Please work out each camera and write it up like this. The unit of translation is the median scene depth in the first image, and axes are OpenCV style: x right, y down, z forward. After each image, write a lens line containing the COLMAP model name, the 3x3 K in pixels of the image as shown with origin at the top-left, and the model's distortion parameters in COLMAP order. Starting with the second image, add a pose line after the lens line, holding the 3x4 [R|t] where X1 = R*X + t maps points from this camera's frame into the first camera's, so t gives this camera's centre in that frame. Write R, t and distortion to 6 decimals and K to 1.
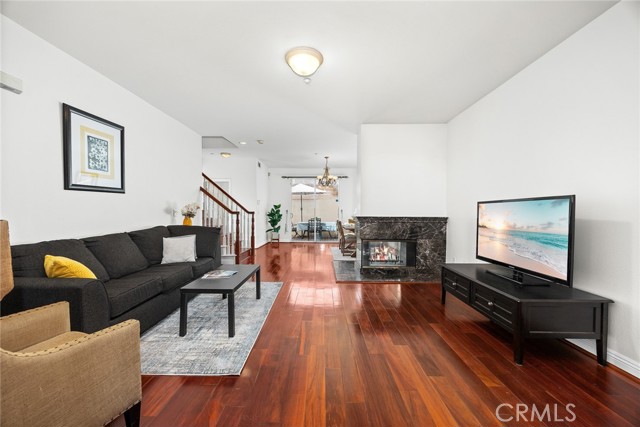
lens RADIAL K [[246.9, 0, 319.1], [0, 246.9, 214.6], [0, 0, 1]] dist [-0.001467, -0.000793]
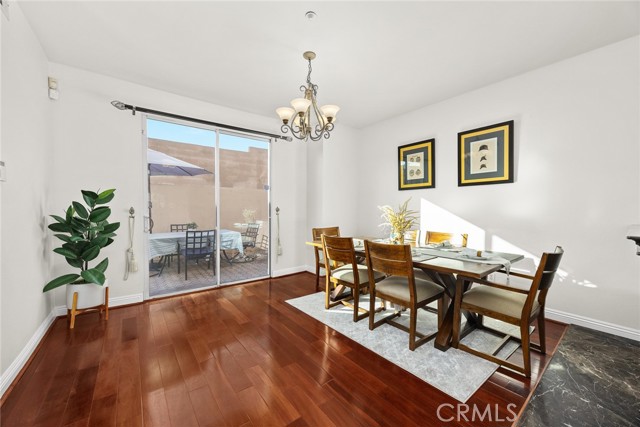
lens RADIAL K [[246.9, 0, 319.9], [0, 246.9, 211.4], [0, 0, 1]] dist [-0.001467, -0.000793]
pose [[0.780193, -0.004443, 0.625523, -0.379883], [0.007030, 0.999974, -0.001666, -0.032646], [-0.625499, 0.005697, 0.780204, 1.554109]]
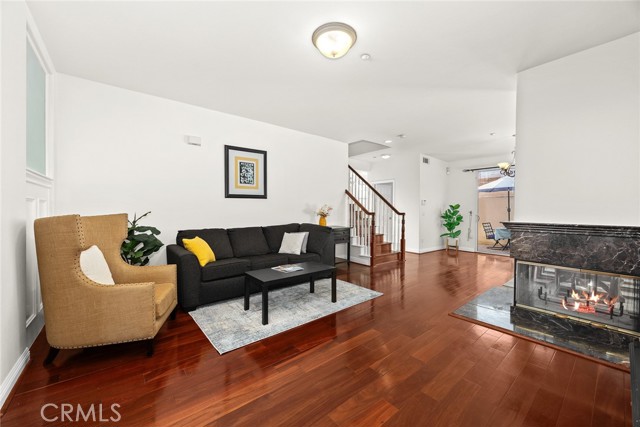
lens RADIAL K [[246.9, 0, 325.9], [0, 246.9, 210.0], [0, 0, 1]] dist [-0.001467, -0.000793]
pose [[0.646869, 0.001648, -0.762599, 0.476083], [-0.017900, 0.999755, -0.013023, -0.009089], [0.762391, 0.022075, 0.646740, 0.337463]]
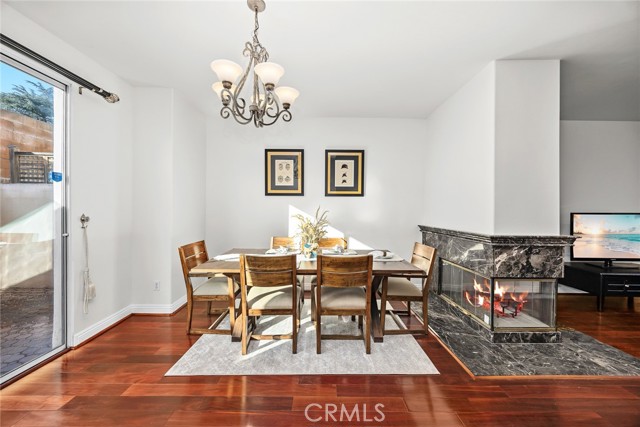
lens RADIAL K [[246.9, 0, 315.3], [0, 246.9, 211.5], [0, 0, 1]] dist [-0.001467, -0.000793]
pose [[-0.021862, -0.007647, 0.999732, -0.458613], [0.004763, 0.999959, 0.007753, -0.065847], [-0.999750, 0.004932, -0.021824, 2.004884]]
